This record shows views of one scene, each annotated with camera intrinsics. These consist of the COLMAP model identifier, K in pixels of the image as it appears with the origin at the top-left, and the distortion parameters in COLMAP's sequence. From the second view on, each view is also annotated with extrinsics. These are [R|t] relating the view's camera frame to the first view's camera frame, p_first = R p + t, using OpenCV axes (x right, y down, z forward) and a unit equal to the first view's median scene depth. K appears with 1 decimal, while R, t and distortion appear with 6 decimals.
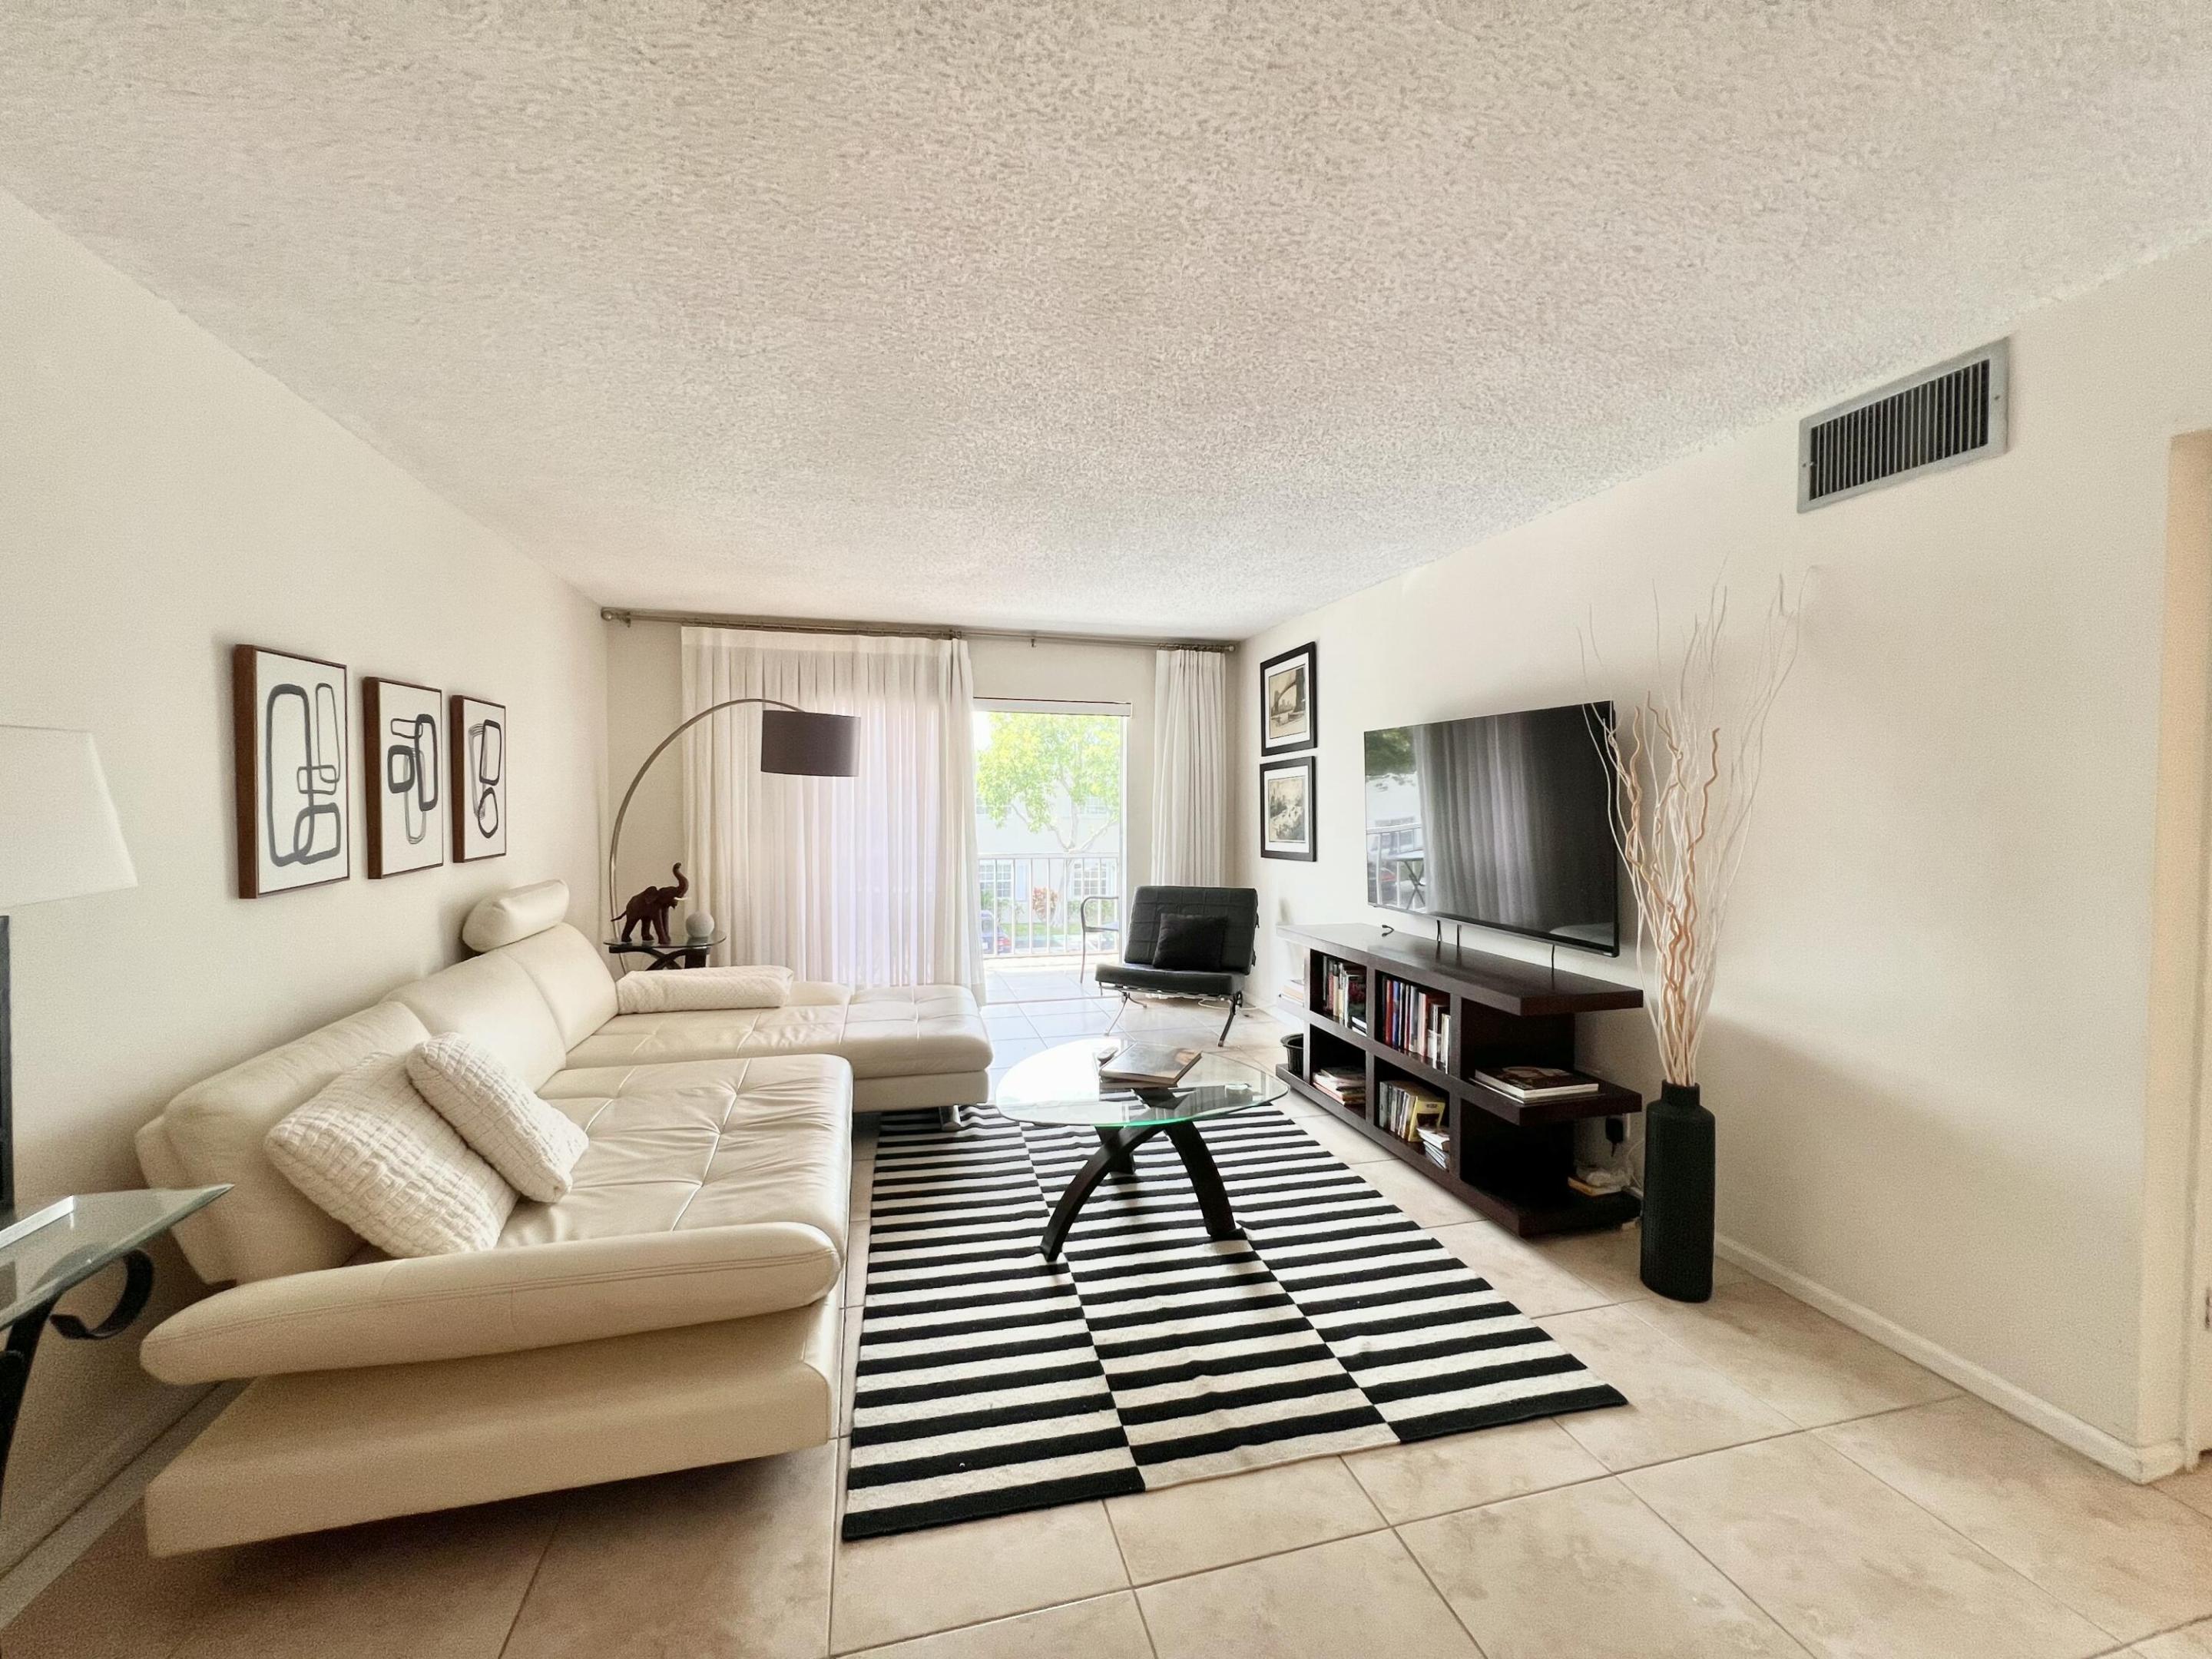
lens RADIAL K [[891.2, 0, 1096.9], [0, 891.2, 818.3], [0, 0, 1]] dist [-0.004102, 0.001788]
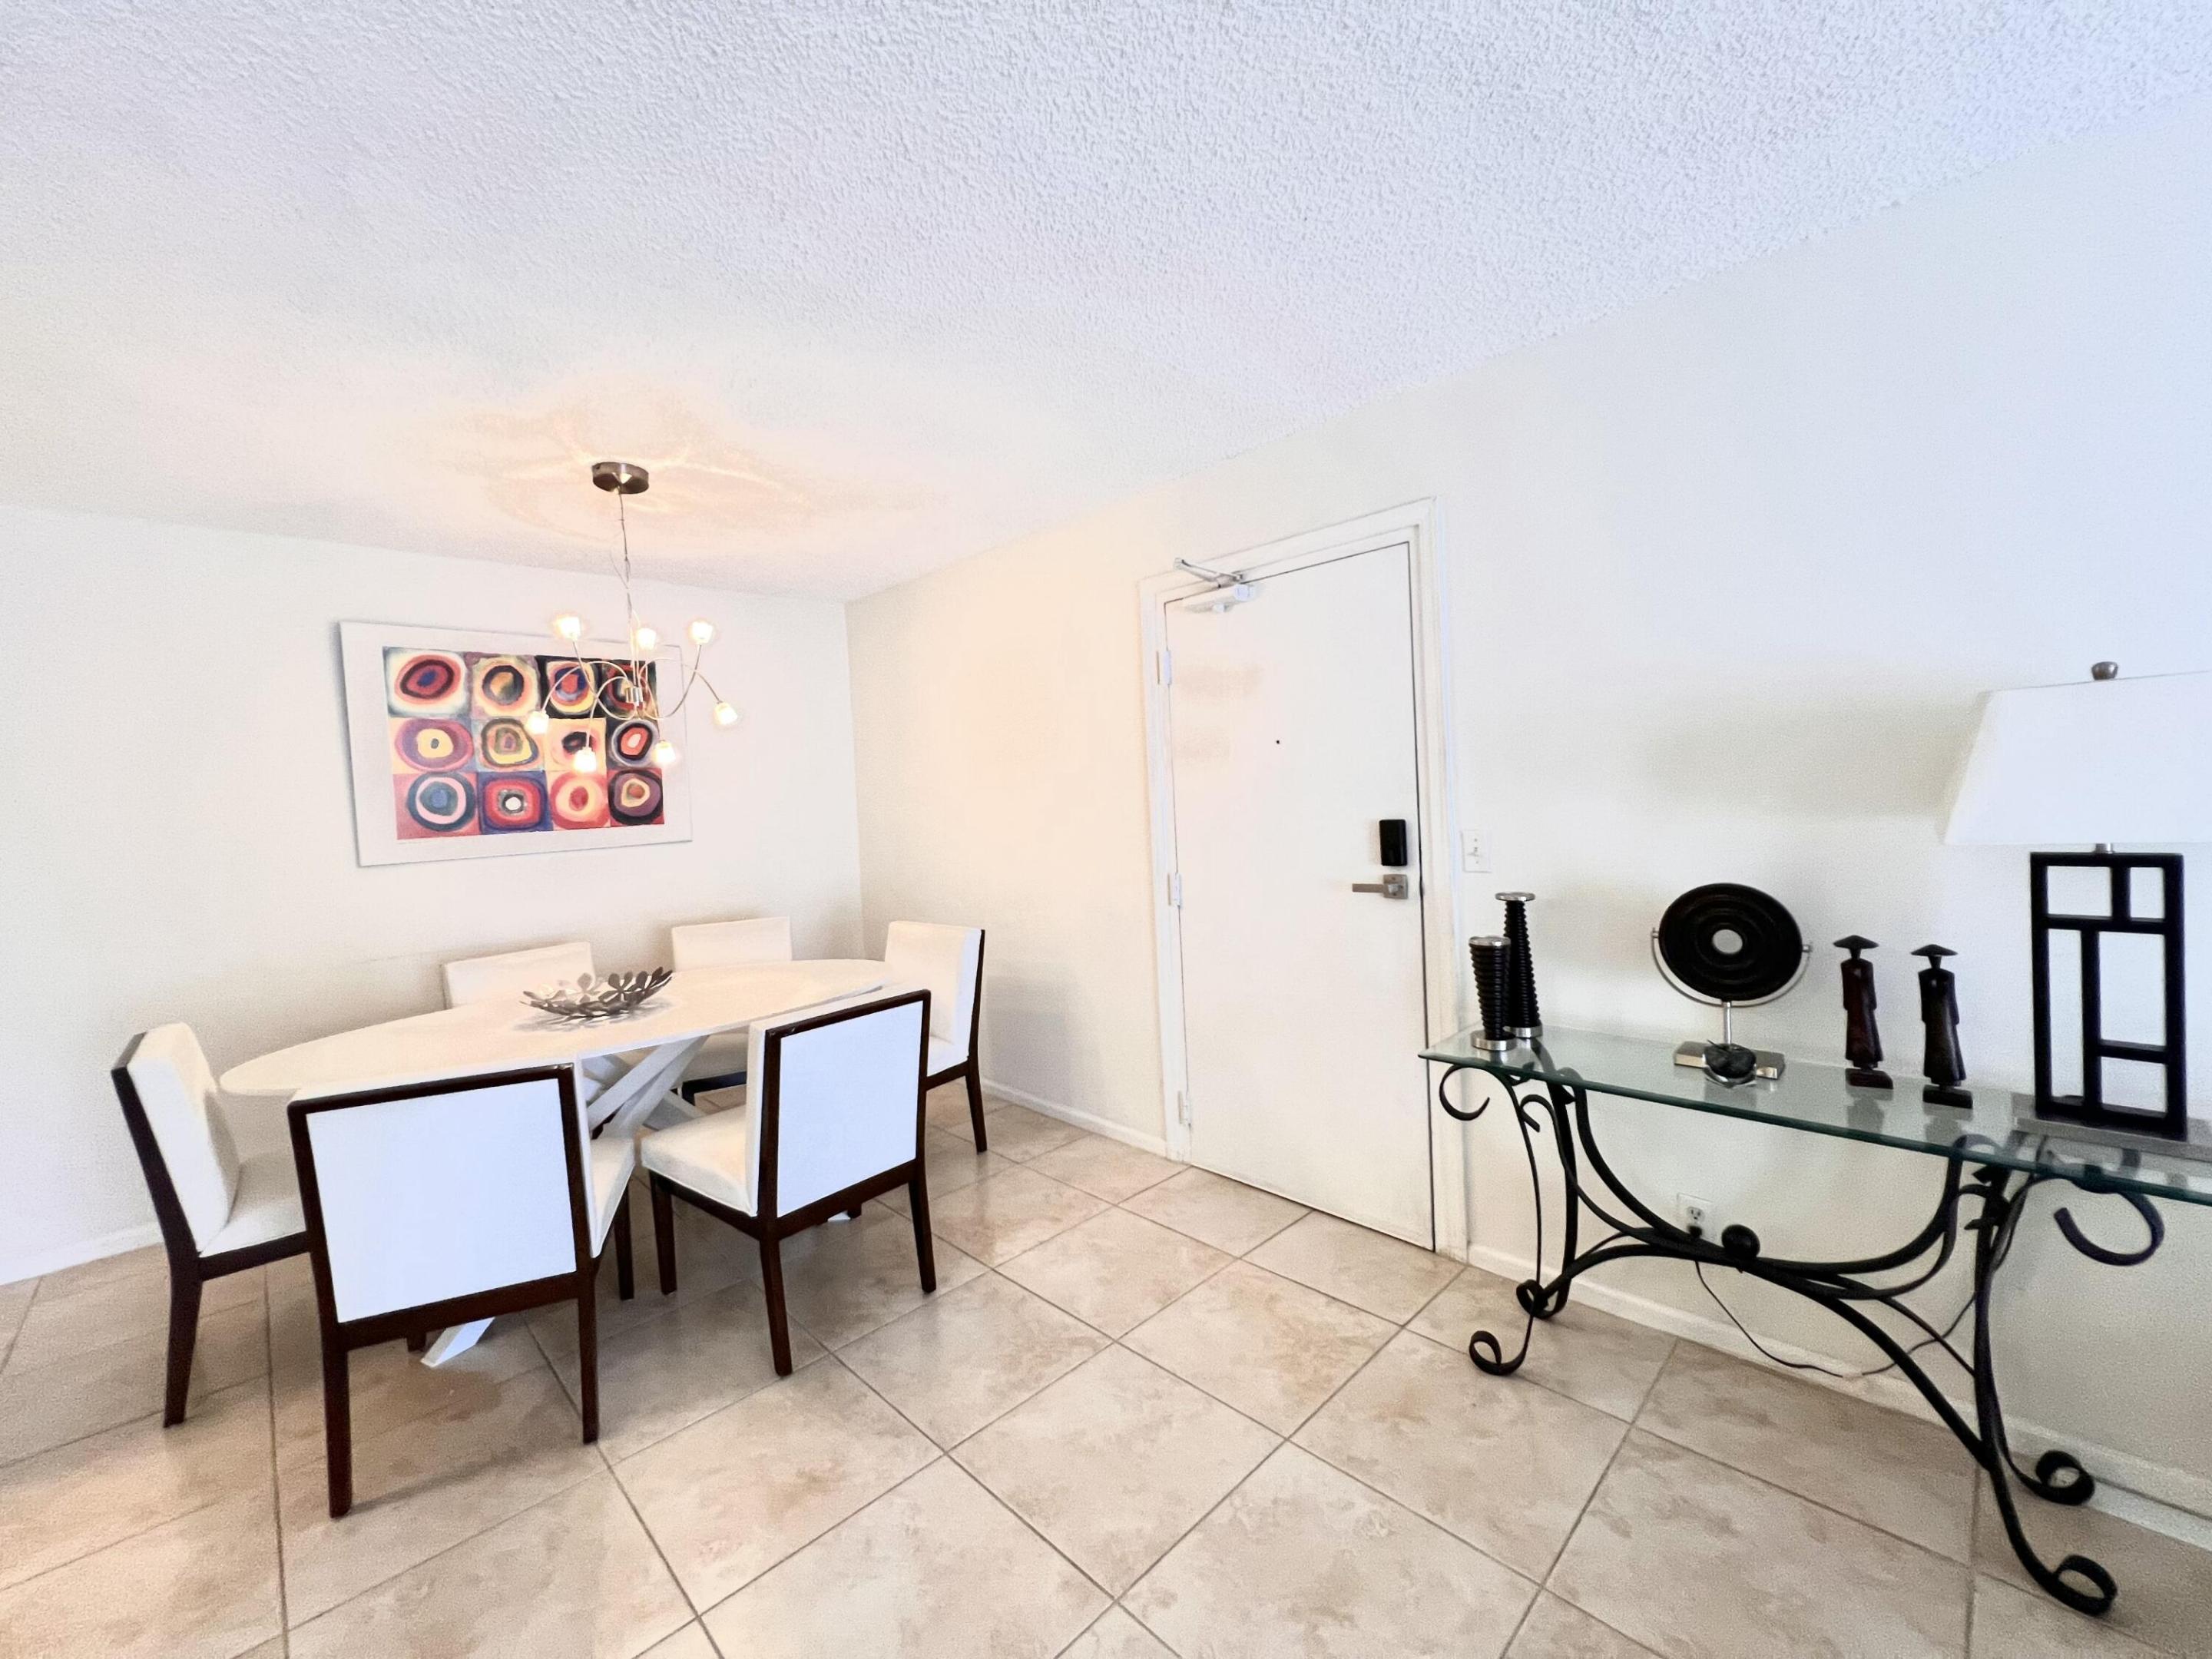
lens RADIAL K [[889.7, 0, 1108.7], [0, 889.7, 827.8], [0, 0, 1]] dist [0.000175, -0.000683]
pose [[-0.869370, 0.065110, -0.489854, 0.162588], [0.041966, 0.997429, 0.058096, -0.015088], [0.492377, 0.029950, -0.869866, 0.571324]]
